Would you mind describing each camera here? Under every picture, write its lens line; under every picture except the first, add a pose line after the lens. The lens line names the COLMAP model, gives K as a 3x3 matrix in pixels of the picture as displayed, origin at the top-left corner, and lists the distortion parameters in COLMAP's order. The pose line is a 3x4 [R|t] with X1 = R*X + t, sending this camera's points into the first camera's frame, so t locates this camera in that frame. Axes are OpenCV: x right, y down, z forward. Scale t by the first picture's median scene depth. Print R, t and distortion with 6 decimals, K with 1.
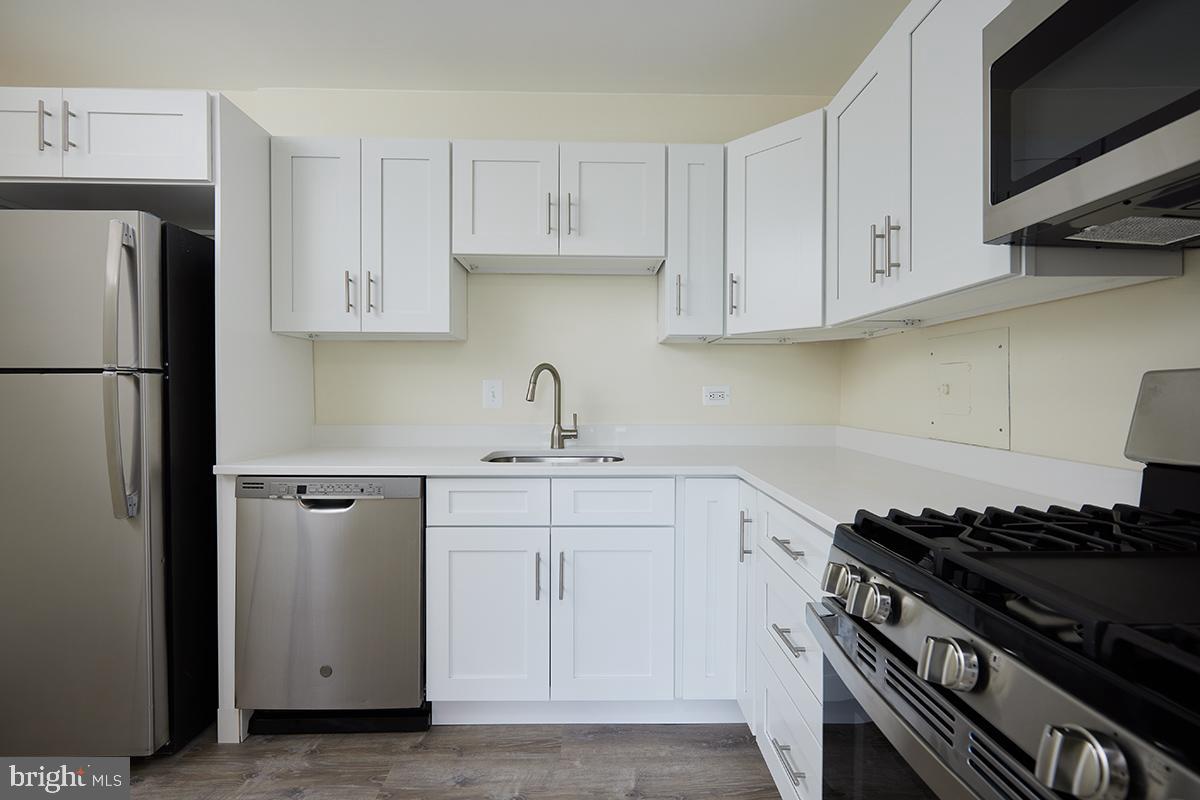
lens RADIAL K [[539.7, 0, 600.0], [0, 539.7, 400.0], [0, 0, 1]] dist [0.000512, -0.000290]
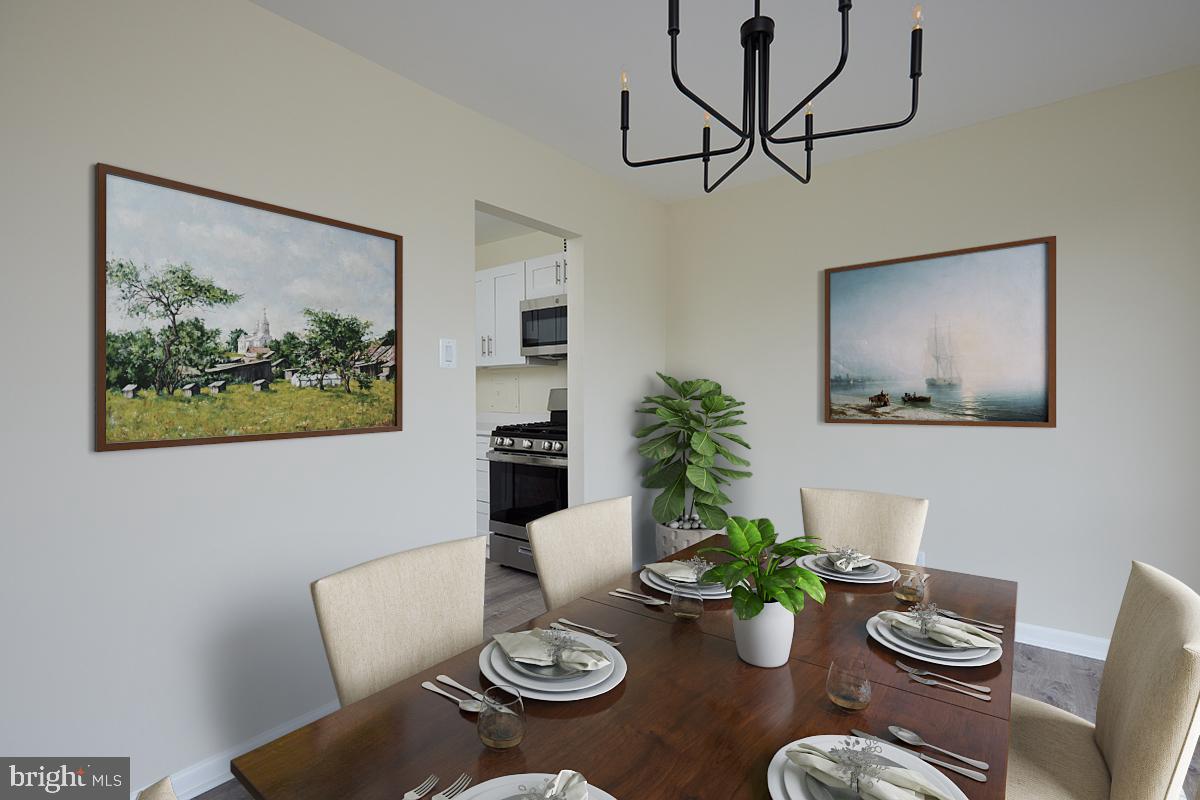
lens RADIAL K [[539.7, 0, 600.0], [0, 539.7, 400.0], [0, 0, 1]] dist [0.000512, -0.000290]
pose [[0.626983, -0.007042, 0.779001, -1.083204], [0.016813, 0.999849, -0.004494, 0.027900], [-0.778851, 0.015915, 0.627007, -1.036126]]
